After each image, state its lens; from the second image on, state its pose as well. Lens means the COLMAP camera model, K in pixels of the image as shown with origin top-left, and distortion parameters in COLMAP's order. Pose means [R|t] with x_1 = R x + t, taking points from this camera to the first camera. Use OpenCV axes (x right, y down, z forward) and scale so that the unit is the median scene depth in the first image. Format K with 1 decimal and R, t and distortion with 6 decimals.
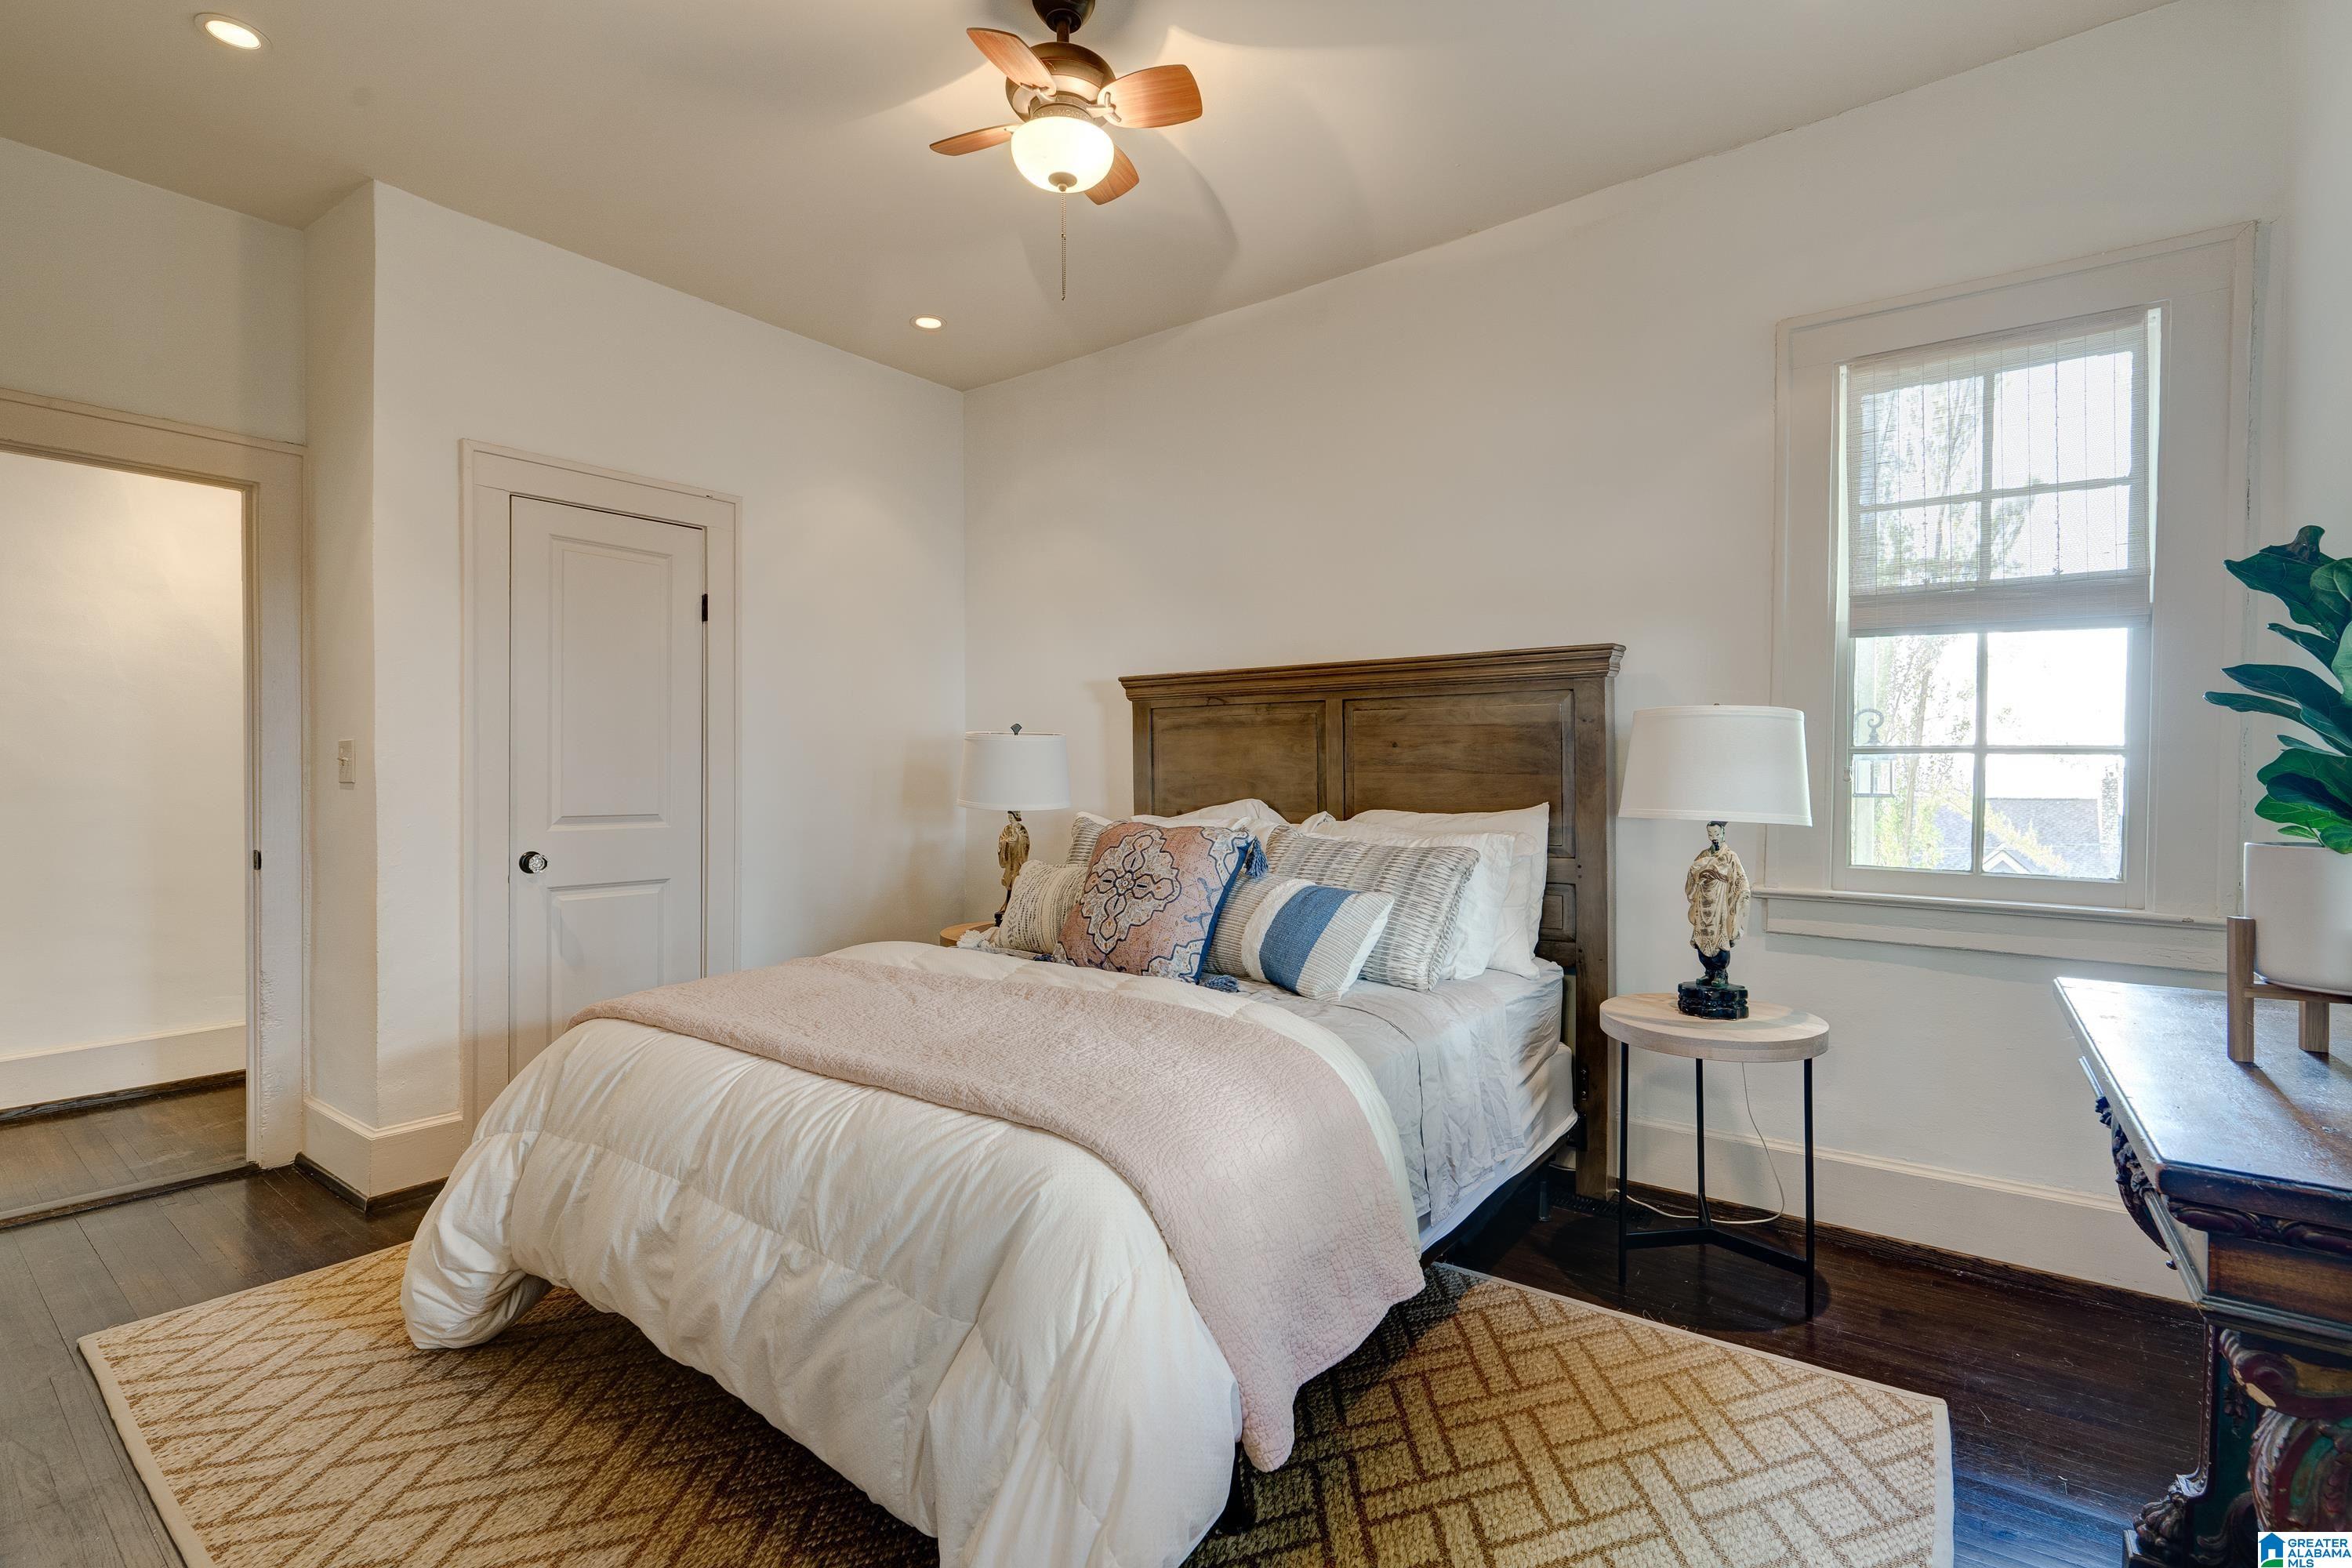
lens RADIAL K [[1065.9, 0, 1170.4], [0, 1065.9, 771.9], [0, 0, 1]] dist [-0.005707, 0.001161]
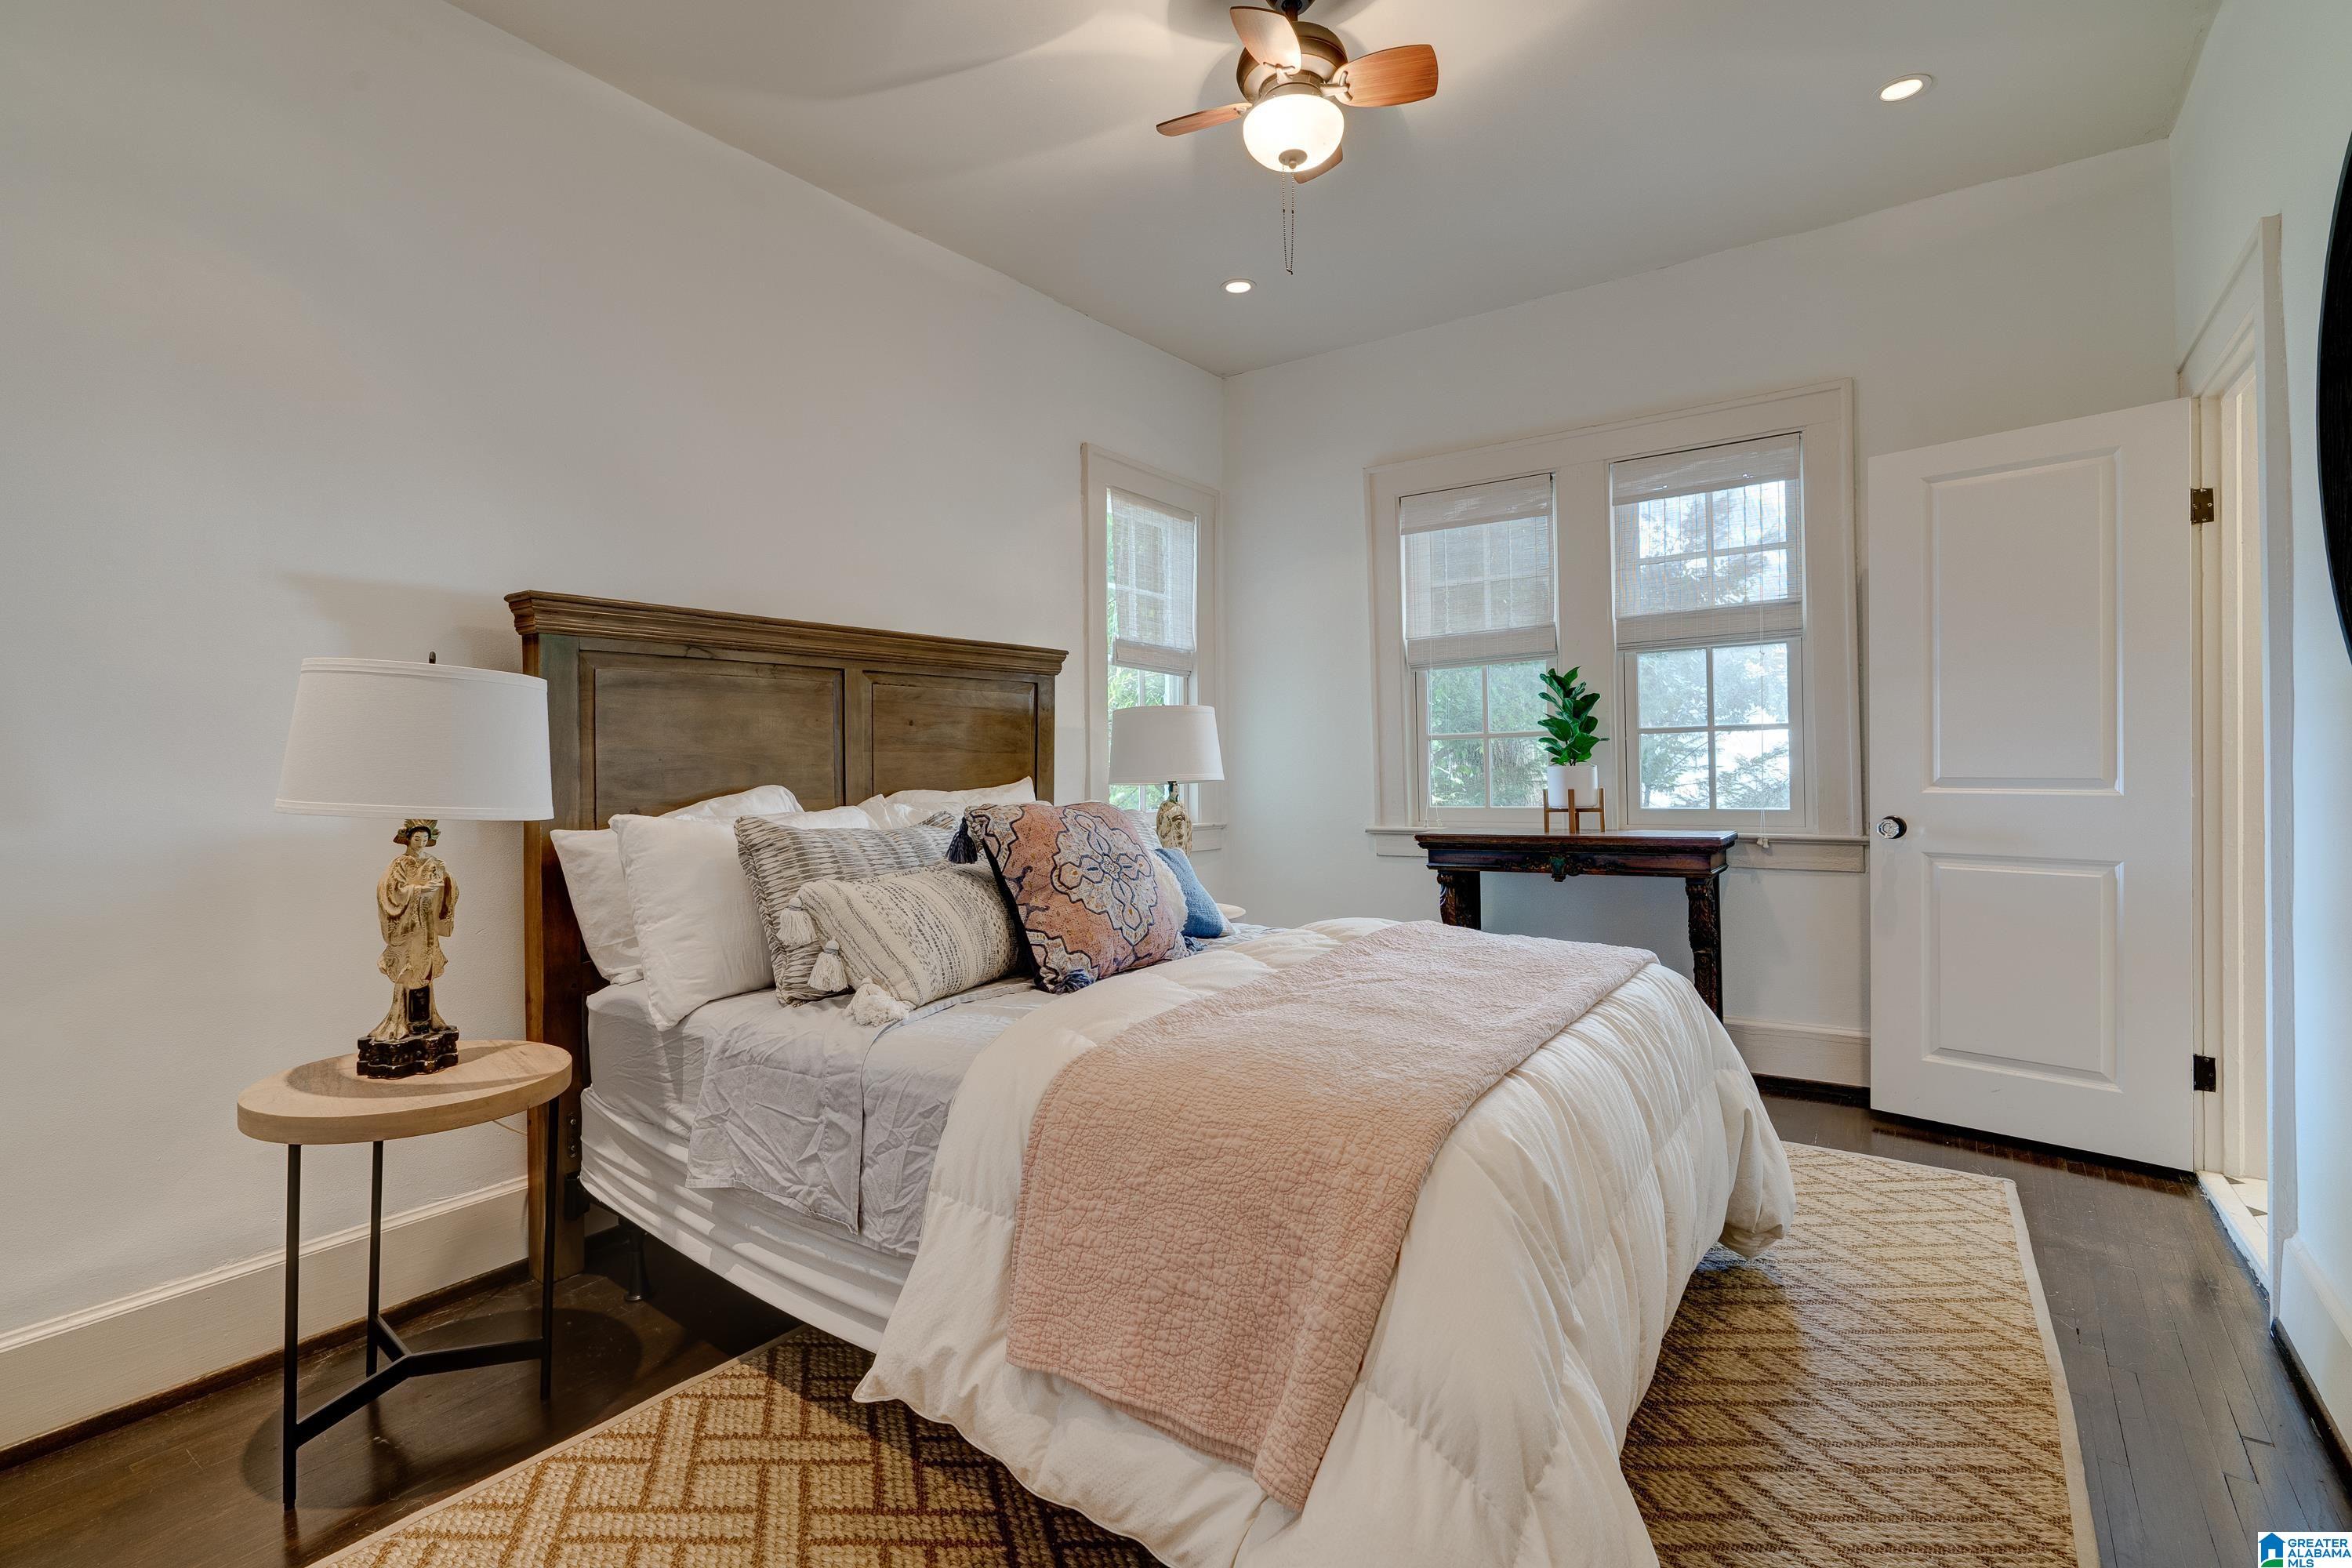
lens RADIAL K [[1065.9, 0, 1172.3], [0, 1065.9, 779.5], [0, 0, 1]] dist [-0.005707, 0.001161]
pose [[0.004819, 0.000199, 0.999988, -0.725676], [0.035604, 0.999366, -0.000371, 0.033138], [-0.999354, 0.035606, 0.004808, 0.733616]]
